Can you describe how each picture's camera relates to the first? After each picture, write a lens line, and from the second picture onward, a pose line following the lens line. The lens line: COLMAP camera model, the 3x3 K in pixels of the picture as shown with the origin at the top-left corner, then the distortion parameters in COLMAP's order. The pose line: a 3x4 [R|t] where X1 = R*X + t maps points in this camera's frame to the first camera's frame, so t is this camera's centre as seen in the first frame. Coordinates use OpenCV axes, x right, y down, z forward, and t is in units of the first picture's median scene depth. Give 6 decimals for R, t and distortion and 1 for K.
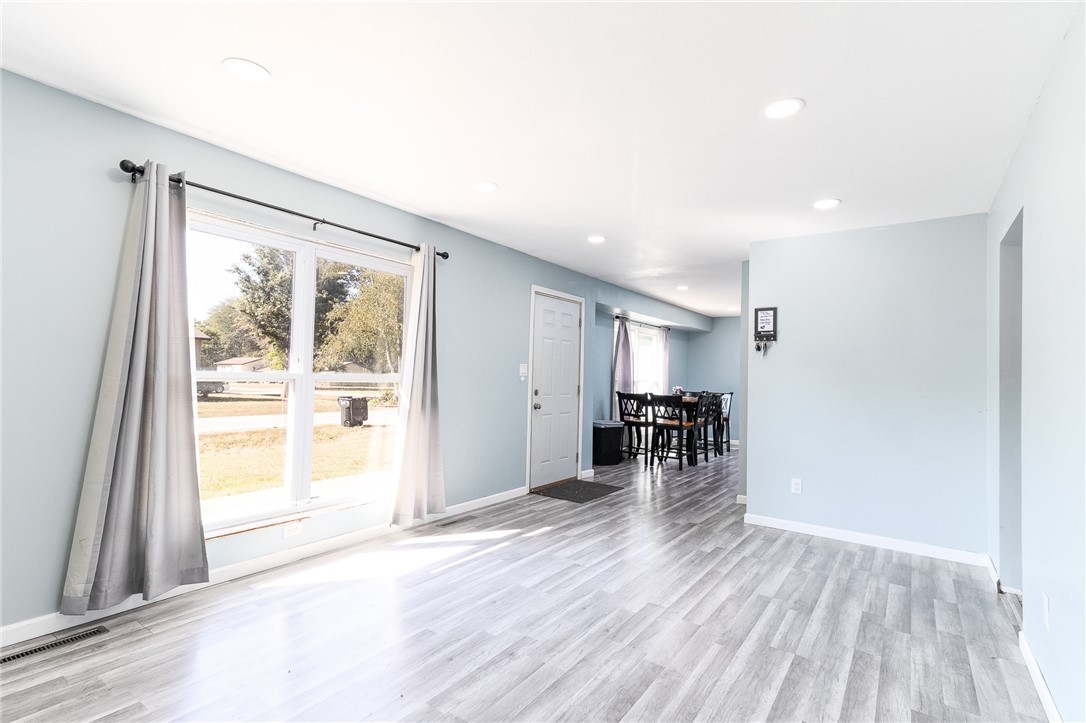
lens RADIAL K [[522.4, 0, 532.7], [0, 522.4, 362.5], [0, 0, 1]] dist [0.025108, 0.000360]
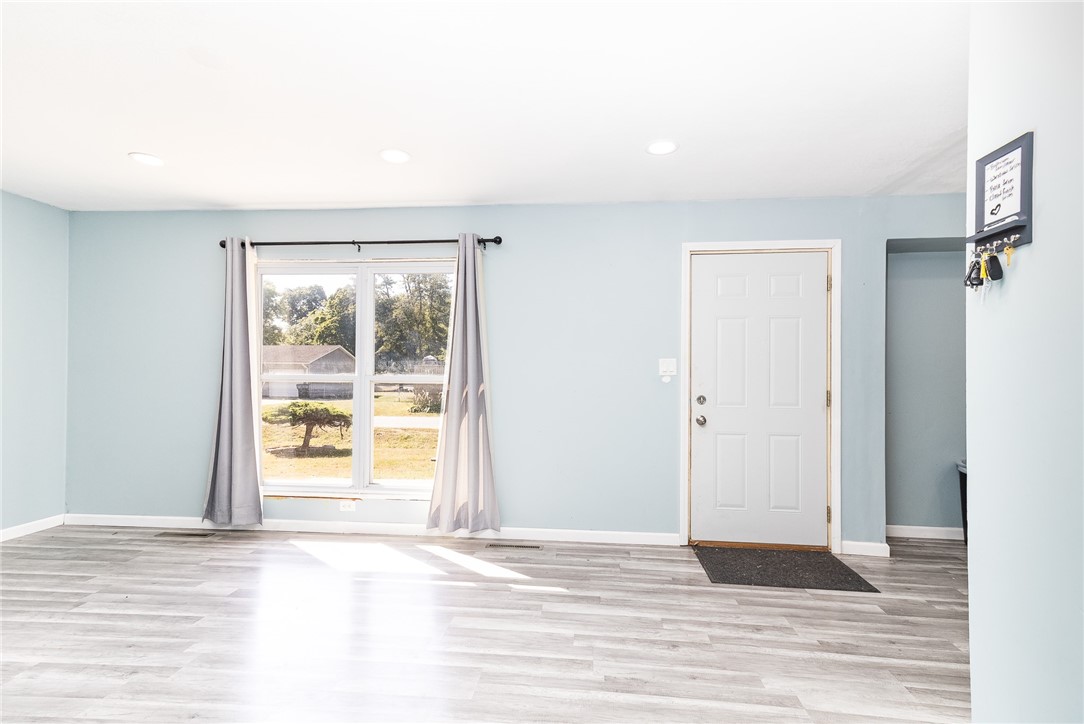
lens RADIAL K [[505.1, 0, 541.3], [0, 505.1, 370.3], [0, 0, 1]] dist [0.023582, 0.000610]
pose [[0.506333, -0.028475, -0.861868, 0.684412], [0.026410, 0.999498, -0.017506, 0.036805], [0.861933, -0.013898, 0.506831, 0.714002]]
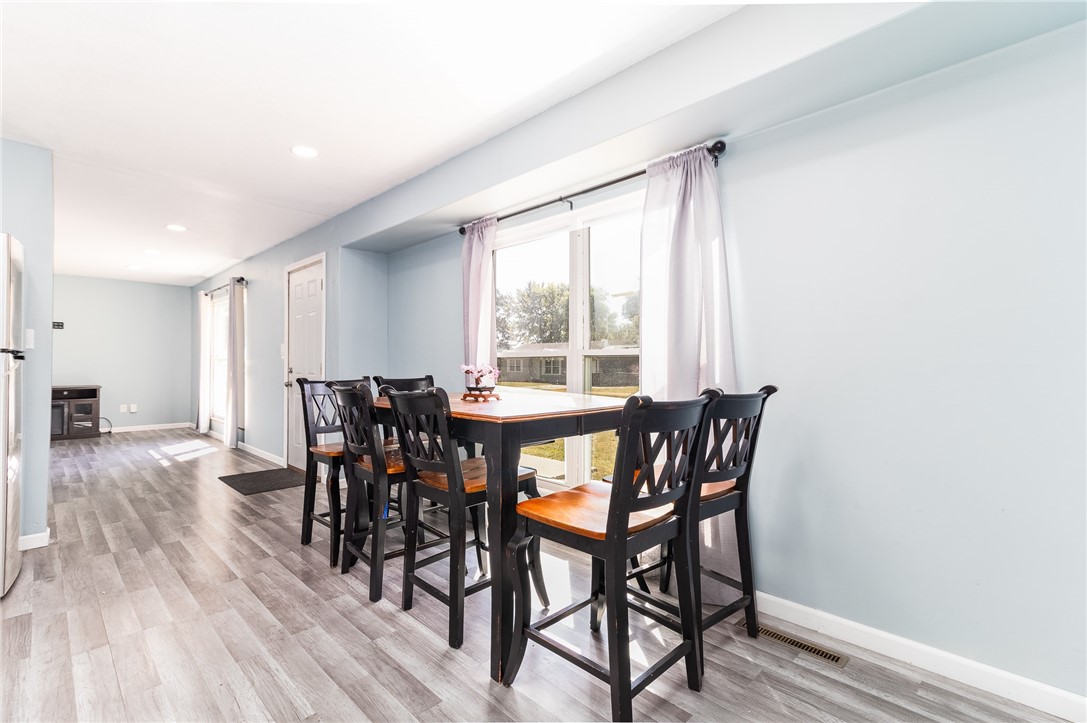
lens RADIAL K [[485.0, 0, 540.3], [0, 485.0, 359.6], [0, 0, 1]] dist [0.022372, 0.000354]
pose [[-0.146498, -0.038098, -0.988477, 1.276781], [0.018832, 0.998970, -0.041293, 0.123430], [0.989032, -0.024665, -0.145629, 2.364951]]
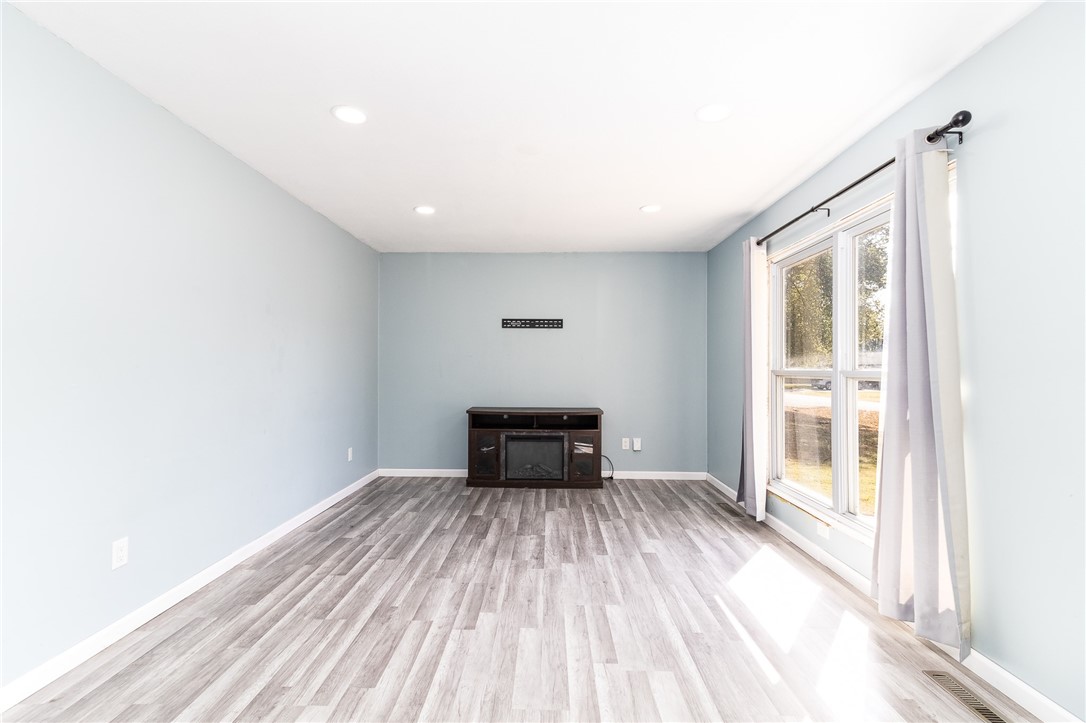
lens RADIAL K [[498.8, 0, 538.7], [0, 498.8, 361.8], [0, 0, 1]] dist [0.025583, 0.000600]
pose [[-0.821852, -0.038444, -0.568403, 0.464323], [-0.012238, 0.998682, -0.049852, 0.051749], [0.569570, -0.034015, -0.821239, 1.318301]]
